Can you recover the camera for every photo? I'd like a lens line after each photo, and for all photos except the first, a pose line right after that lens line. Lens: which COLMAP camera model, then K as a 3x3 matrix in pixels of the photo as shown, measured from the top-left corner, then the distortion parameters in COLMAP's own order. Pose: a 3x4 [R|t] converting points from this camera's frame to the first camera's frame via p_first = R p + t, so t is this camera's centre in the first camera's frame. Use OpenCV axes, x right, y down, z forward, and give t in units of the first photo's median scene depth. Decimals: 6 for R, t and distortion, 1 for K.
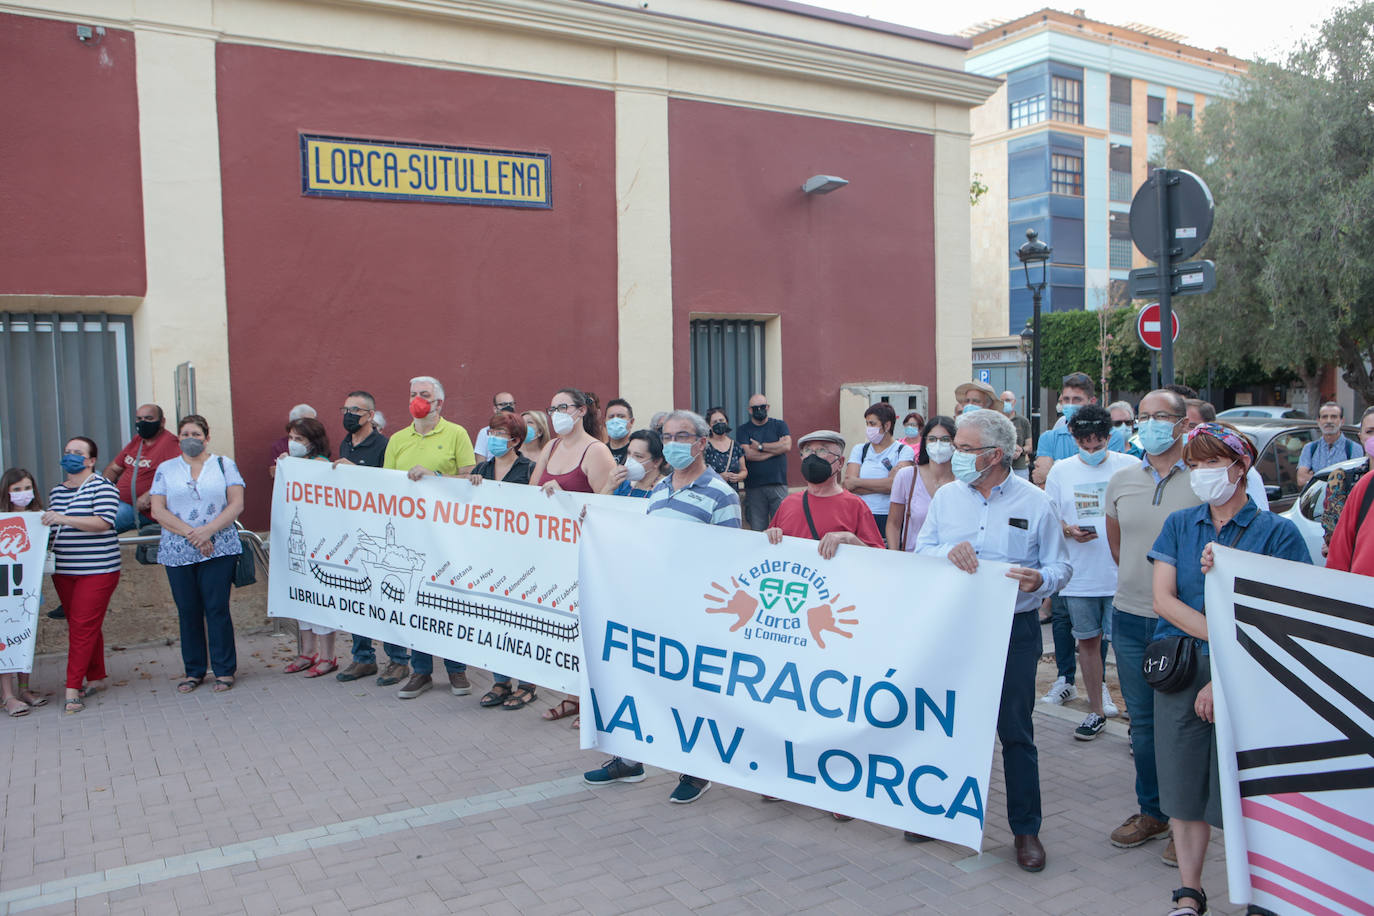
lens RADIAL K [[1100.3, 0, 702.9], [0, 1100.3, 456.8], [0, 0, 1]] dist [-0.120079, 0.138189]
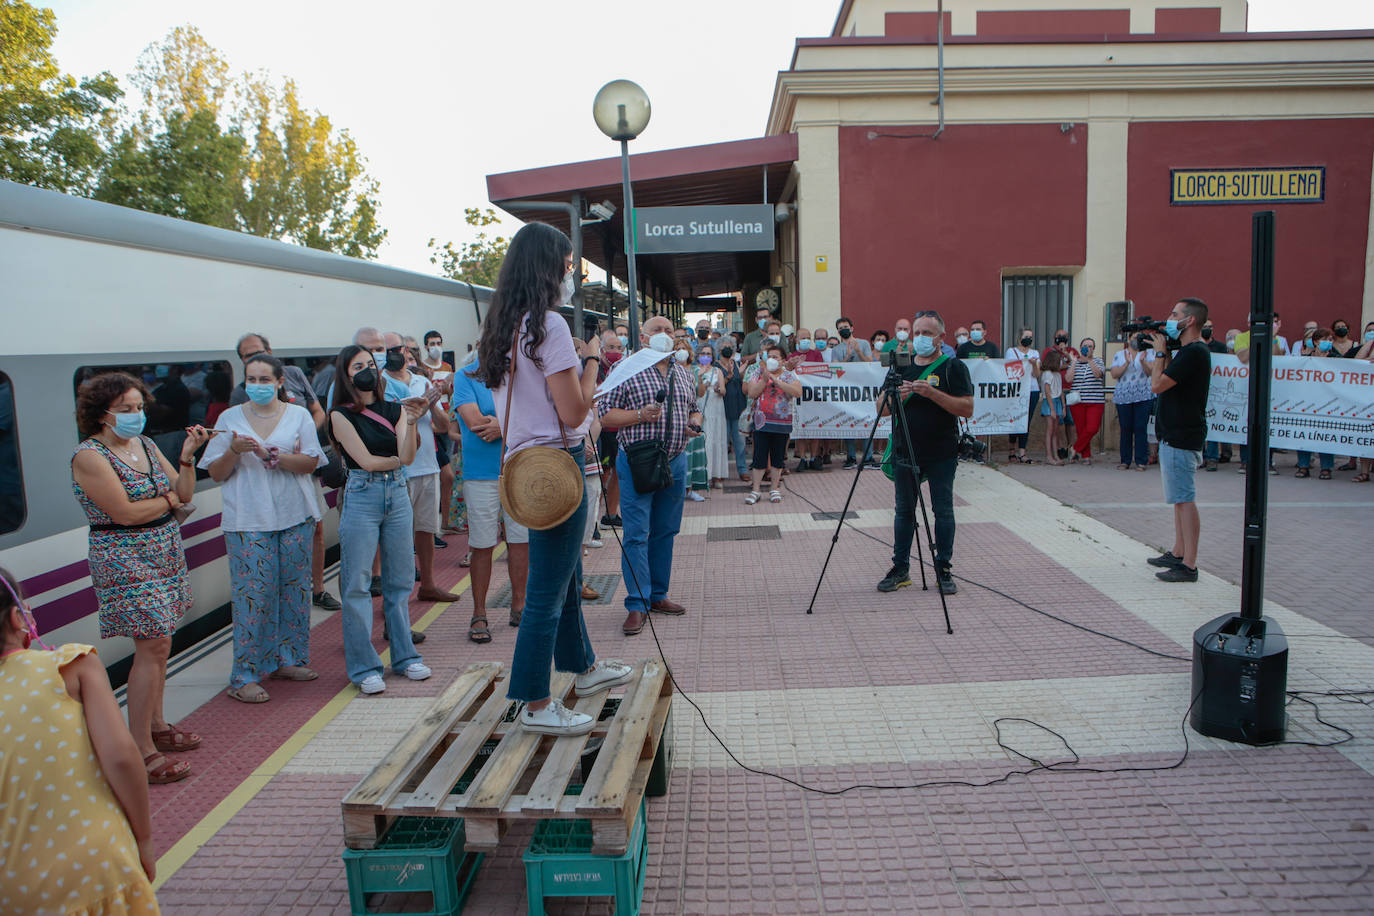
lens RADIAL K [[968.3, 0, 687.0], [0, 968.3, 458.0], [0, 0, 1]] dist [-0.107282, 0.089700]
pose [[0.843162, 0.069554, -0.533142, -0.187135], [-0.032786, 0.996403, 0.078140, 0.071334], [0.536659, -0.048405, 0.842410, -0.720368]]
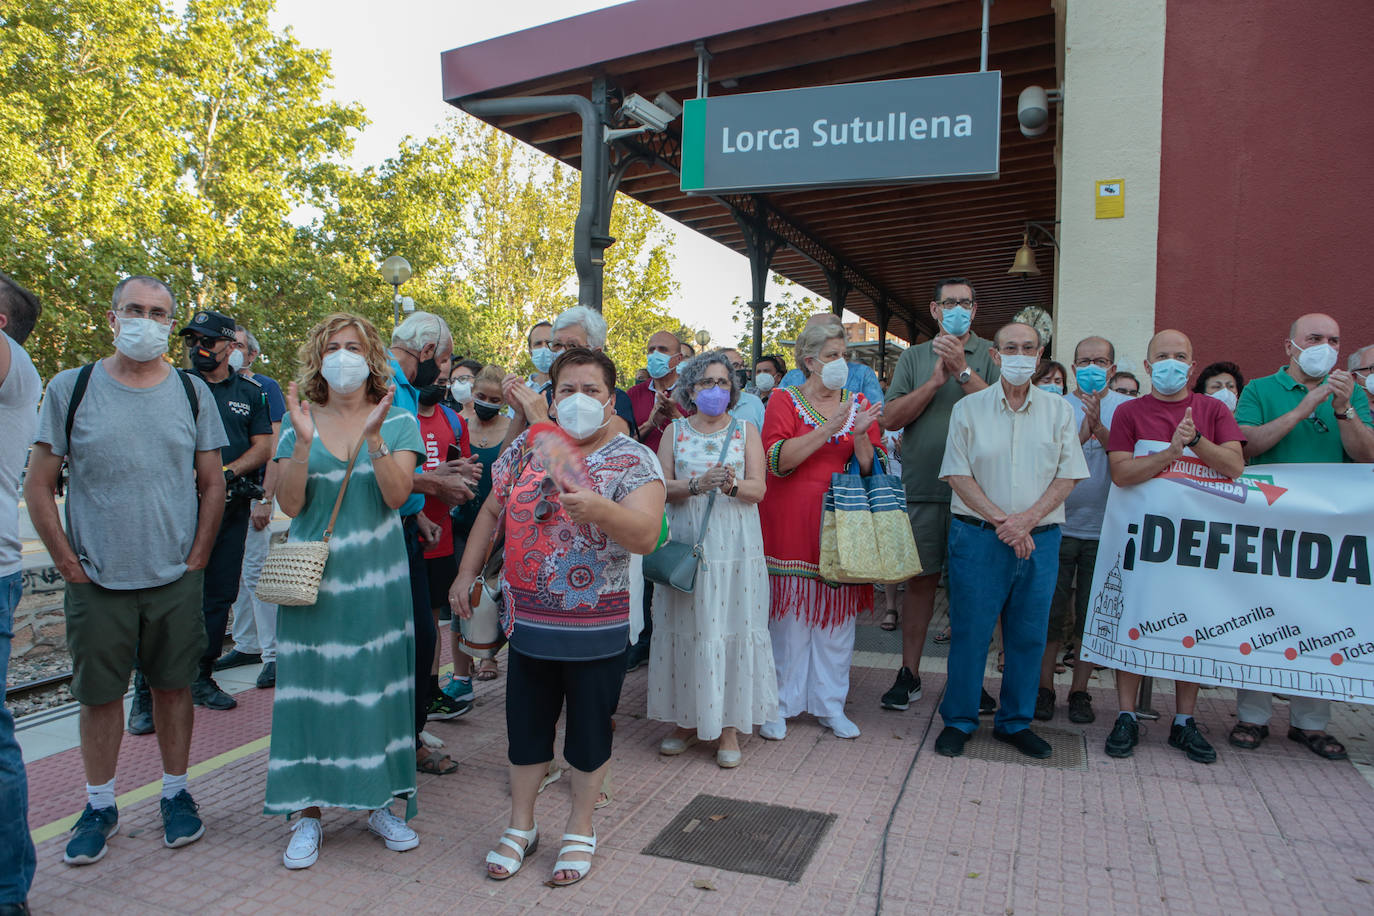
lens RADIAL K [[950.6, 0, 696.4], [0, 950.6, 459.0], [0, 0, 1]] dist [-0.116497, 0.090542]
pose [[0.622263, 0.080247, -0.778685, -0.525487], [-0.091630, 0.995360, 0.029353, 0.054274], [0.777427, 0.053085, 0.626729, 0.117689]]
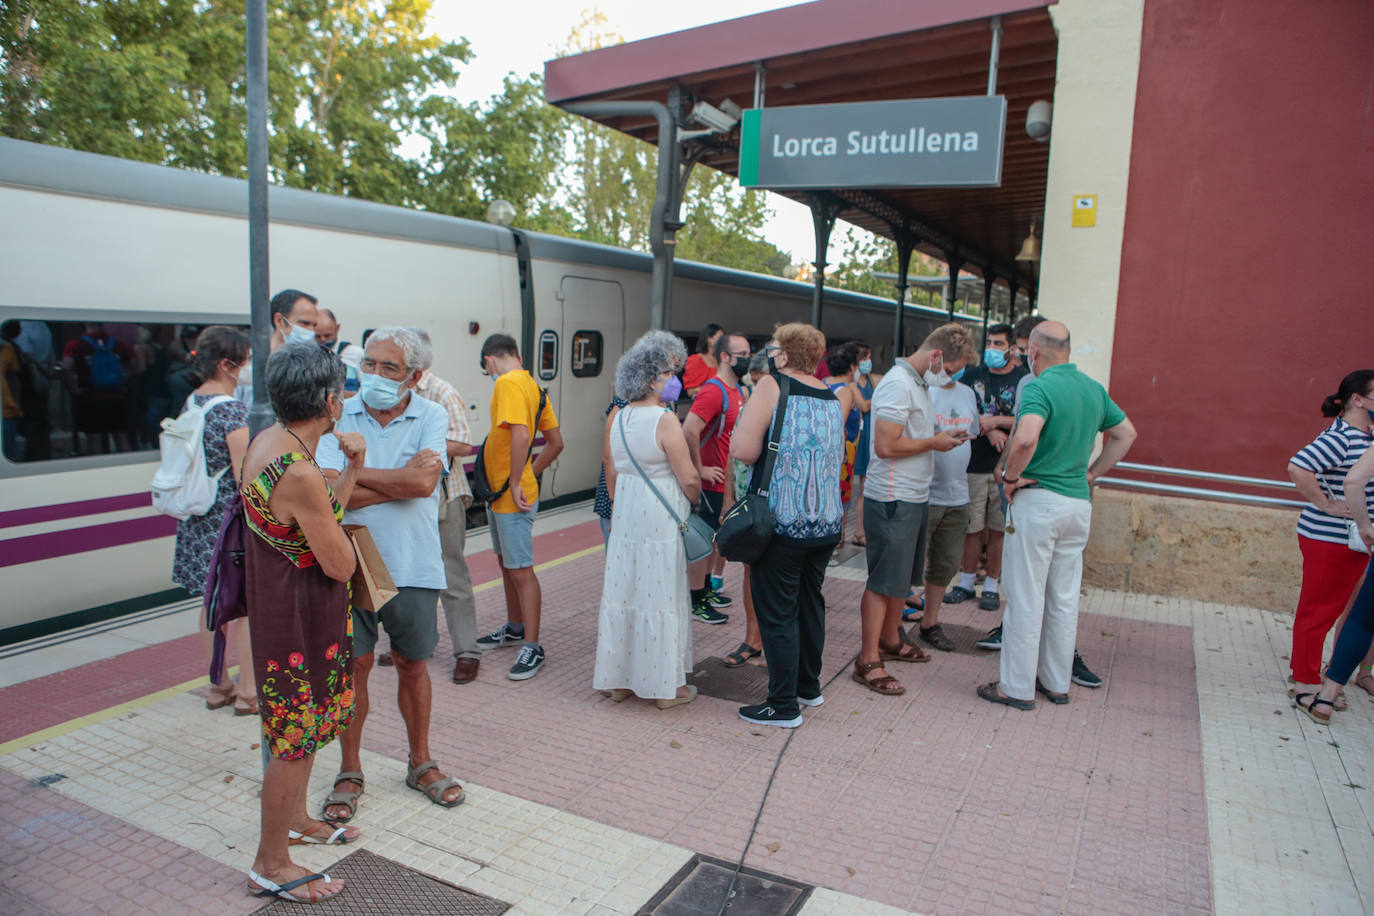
lens RADIAL K [[954.9, 0, 696.7], [0, 954.9, 461.3], [0, 0, 1]] dist [-0.099543, 0.075123]
pose [[0.538948, 0.166531, -0.825714, -0.361291], [-0.117778, 0.985531, 0.121888, 0.018334], [0.834064, 0.031560, 0.550764, 0.040916]]
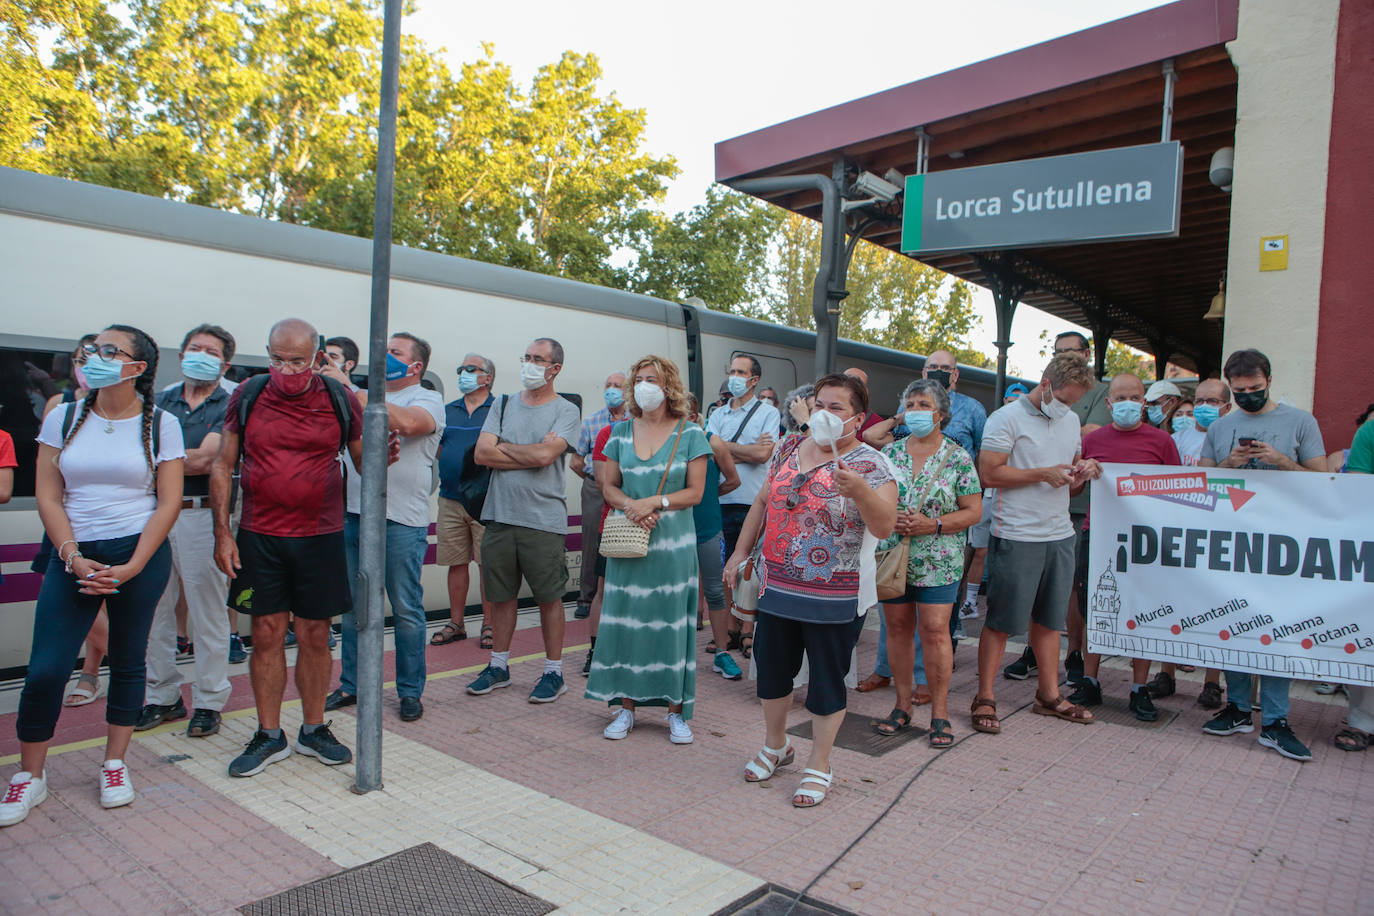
lens RADIAL K [[954.9, 0, 696.7], [0, 954.9, 461.3], [0, 0, 1]] dist [-0.099543, 0.075123]
pose [[0.345963, 0.073590, -0.935358, -0.345884], [-0.122508, 0.991928, 0.032729, 0.056301], [0.930216, 0.103265, 0.352186, 0.089832]]
